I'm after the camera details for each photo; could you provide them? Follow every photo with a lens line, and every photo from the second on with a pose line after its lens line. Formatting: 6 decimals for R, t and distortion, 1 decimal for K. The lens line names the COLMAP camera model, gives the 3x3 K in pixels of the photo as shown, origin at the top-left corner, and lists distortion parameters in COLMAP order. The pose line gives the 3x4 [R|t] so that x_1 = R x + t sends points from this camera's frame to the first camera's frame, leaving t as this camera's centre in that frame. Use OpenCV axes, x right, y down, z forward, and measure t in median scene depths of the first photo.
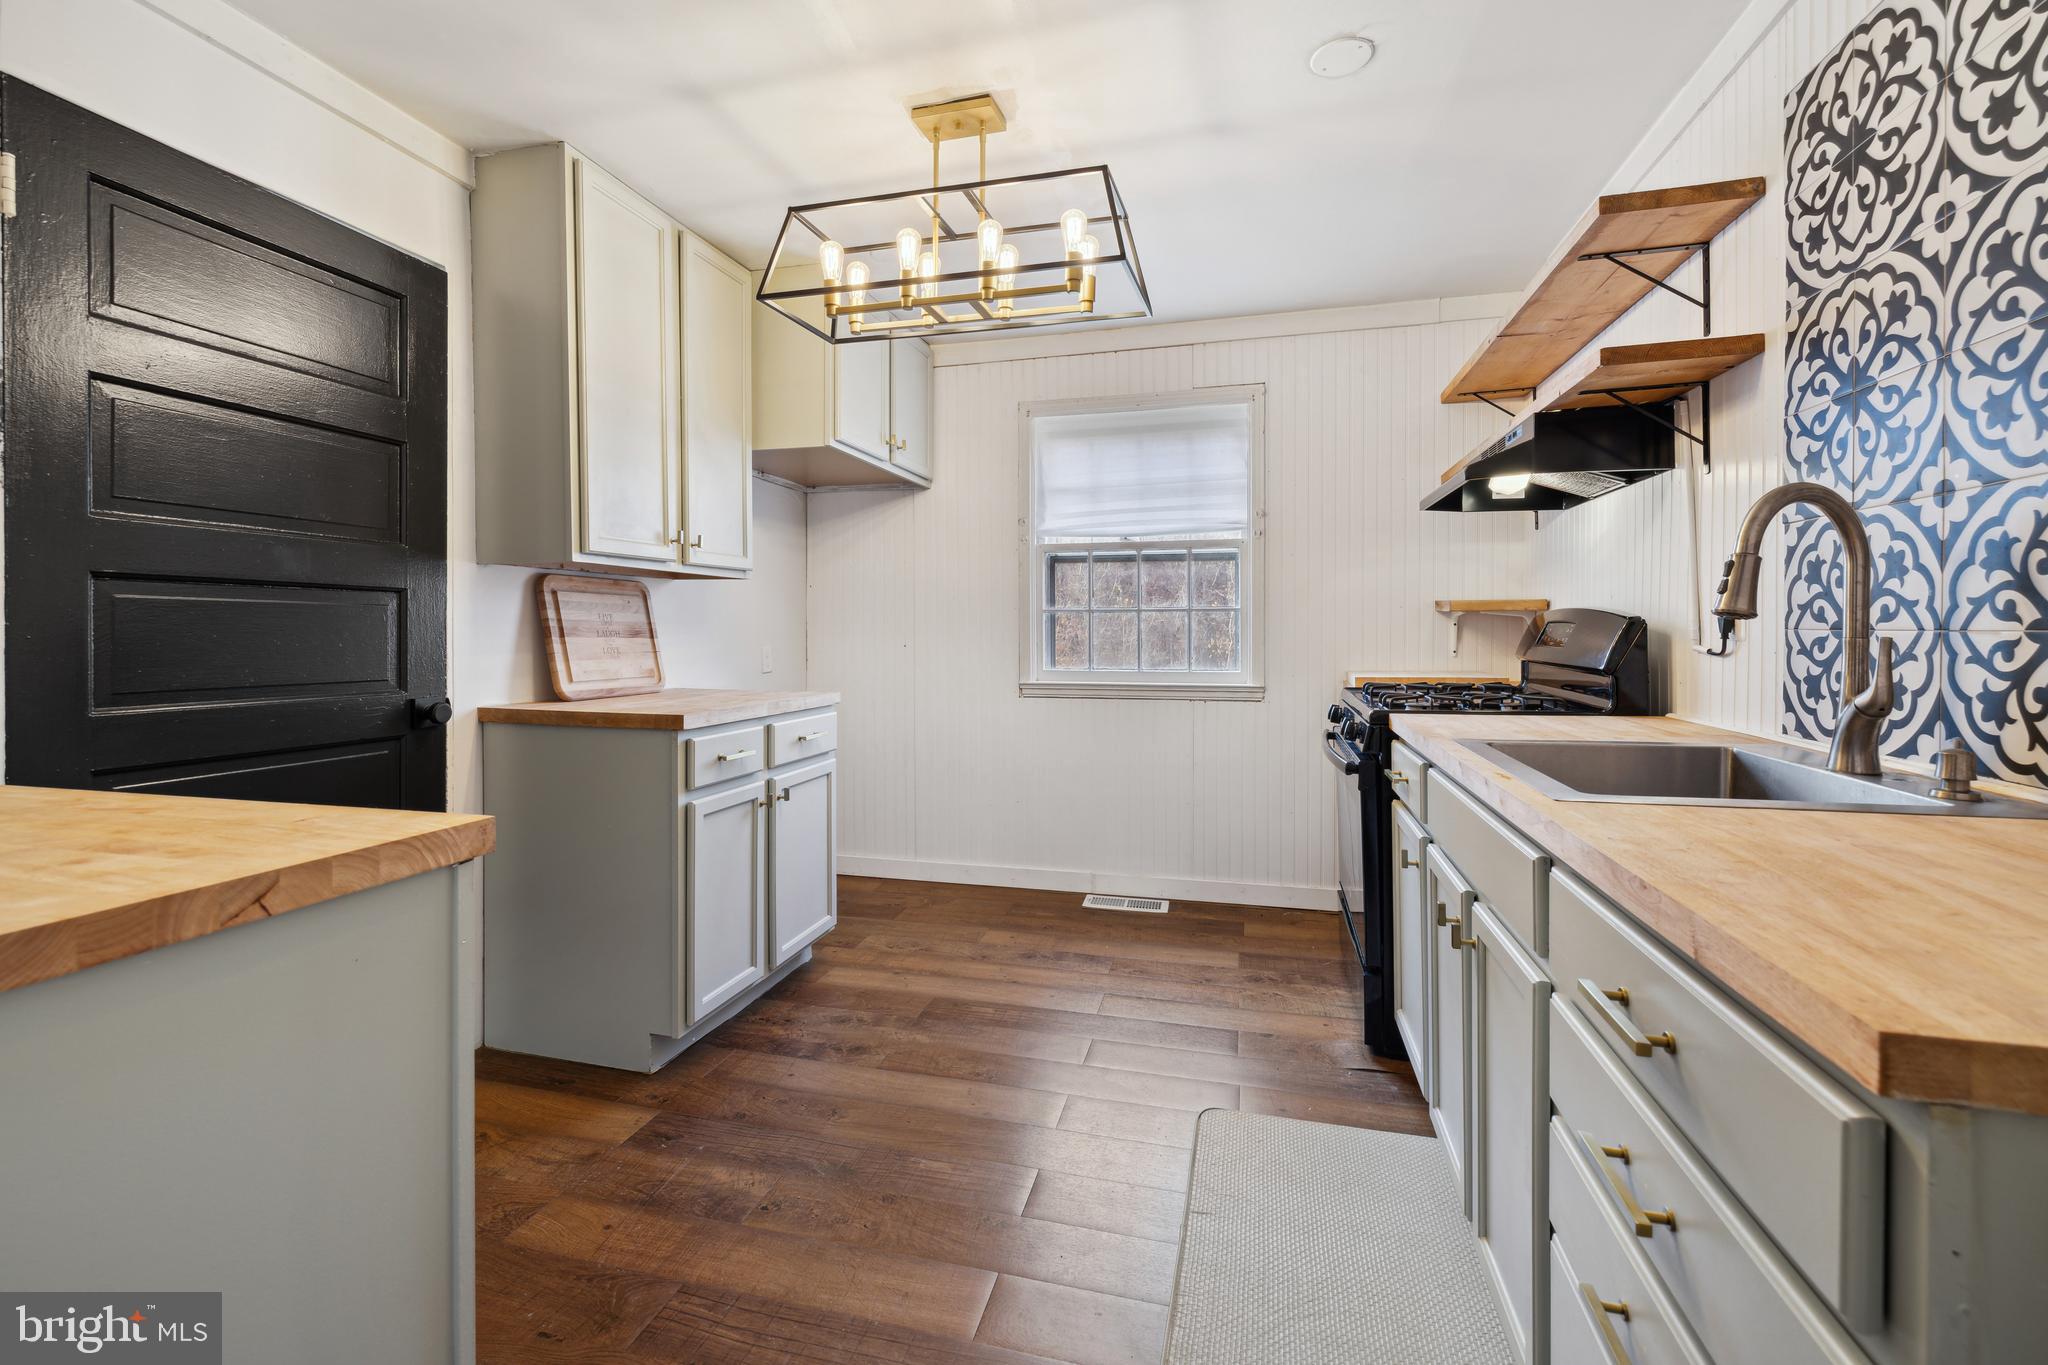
lens RADIAL K [[873.5, 0, 1018.5], [0, 873.5, 640.9], [0, 0, 1]] dist [0.000360, 0.000044]
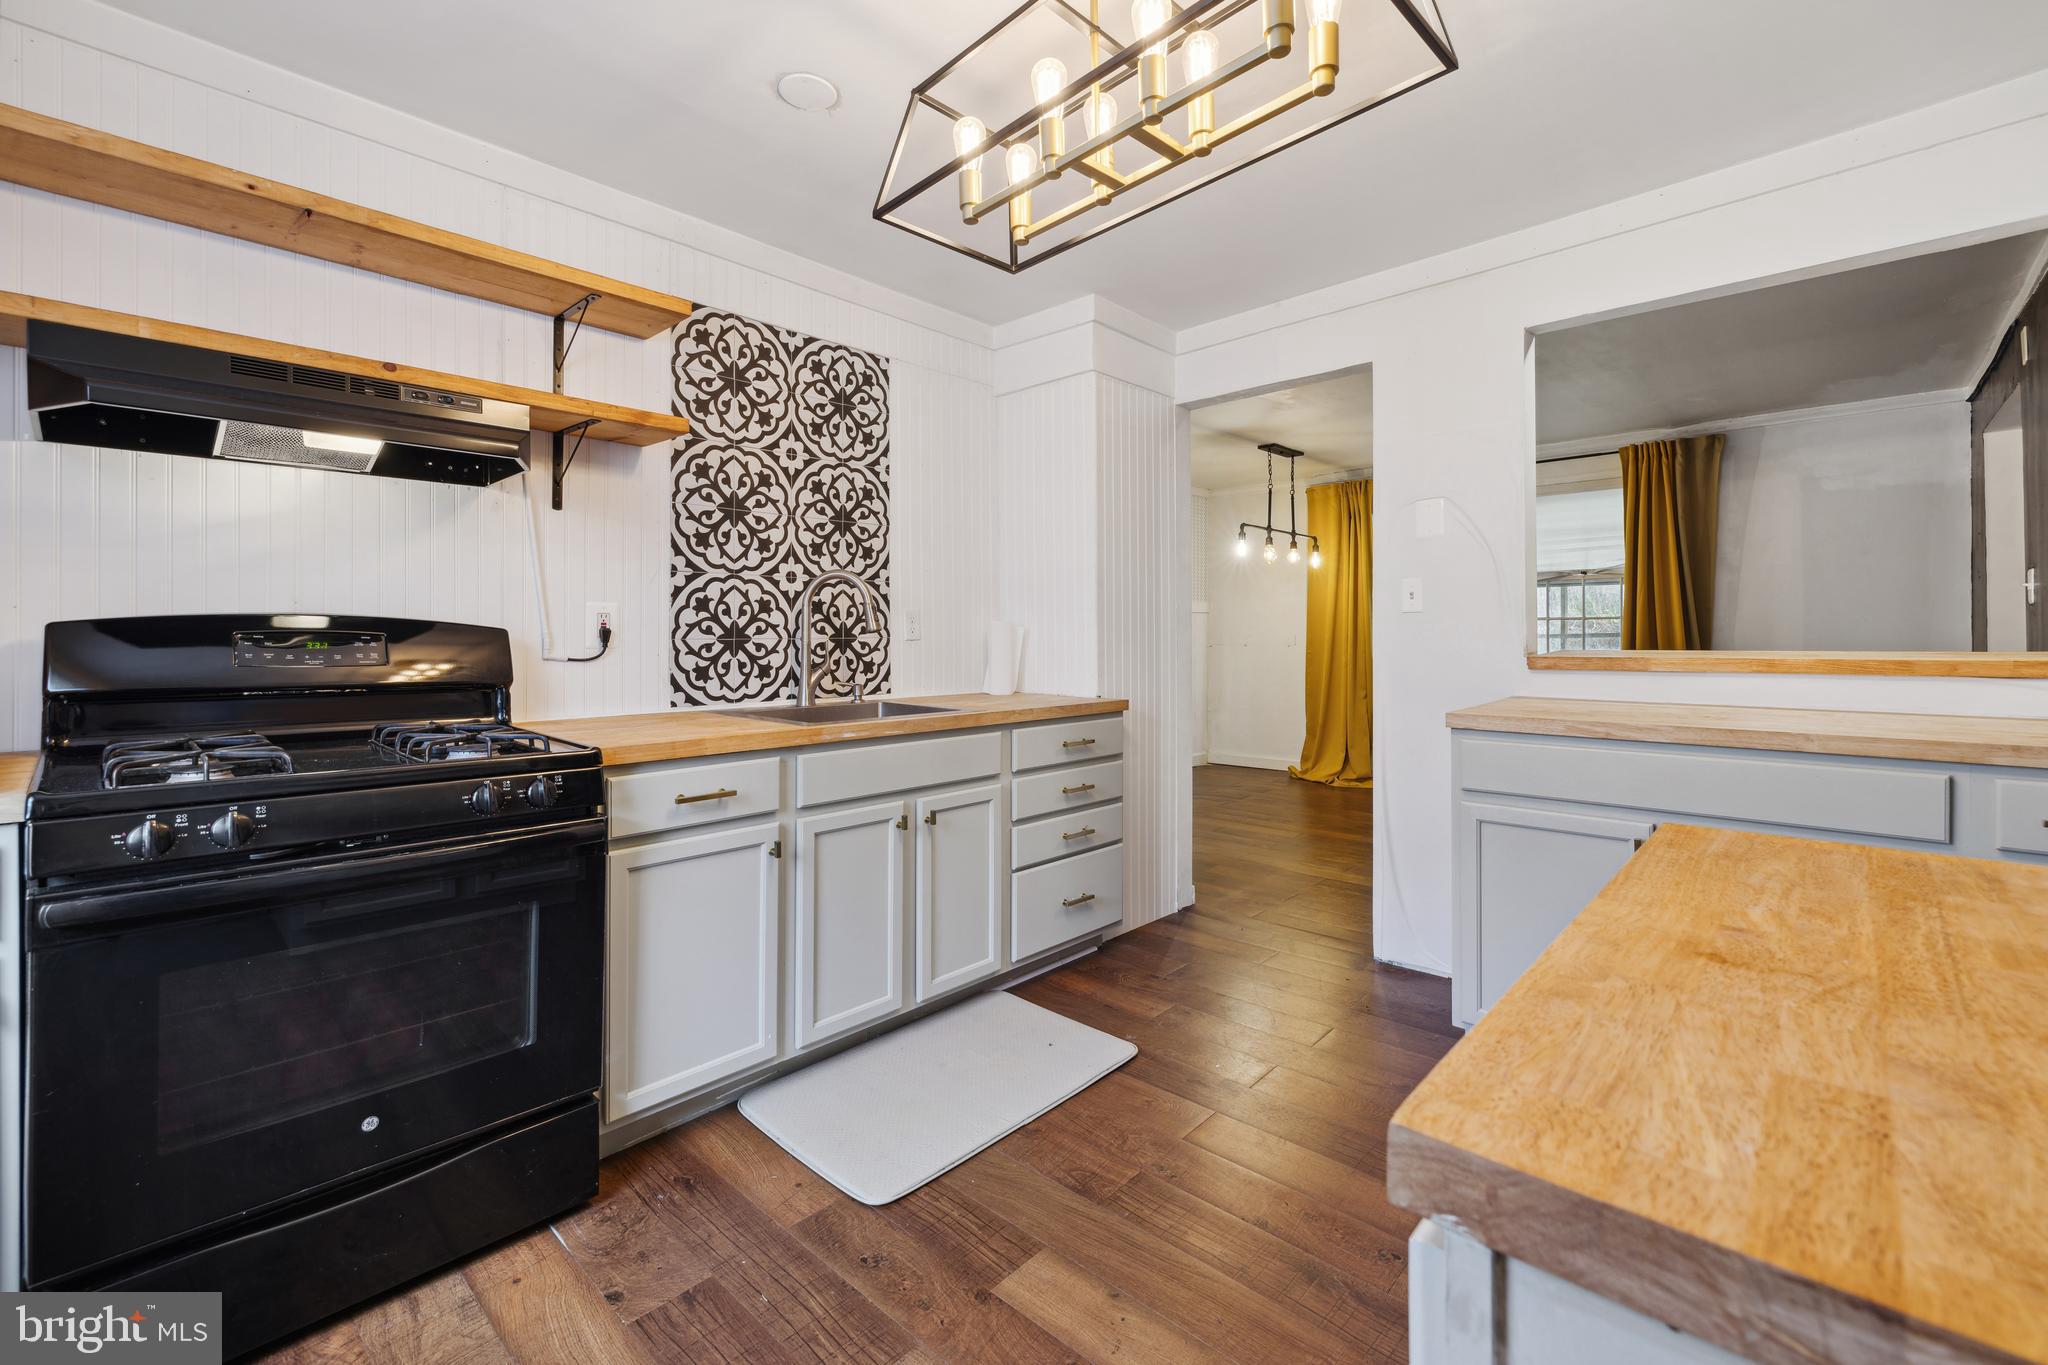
lens RADIAL K [[873.5, 0, 1018.5], [0, 873.5, 640.9], [0, 0, 1]] dist [0.000360, 0.000044]
pose [[-0.883965, 0.007226, 0.467496, -0.460546], [0.015754, 0.999773, 0.014336, -0.026968], [-0.467287, 0.020038, -0.883879, 2.501425]]
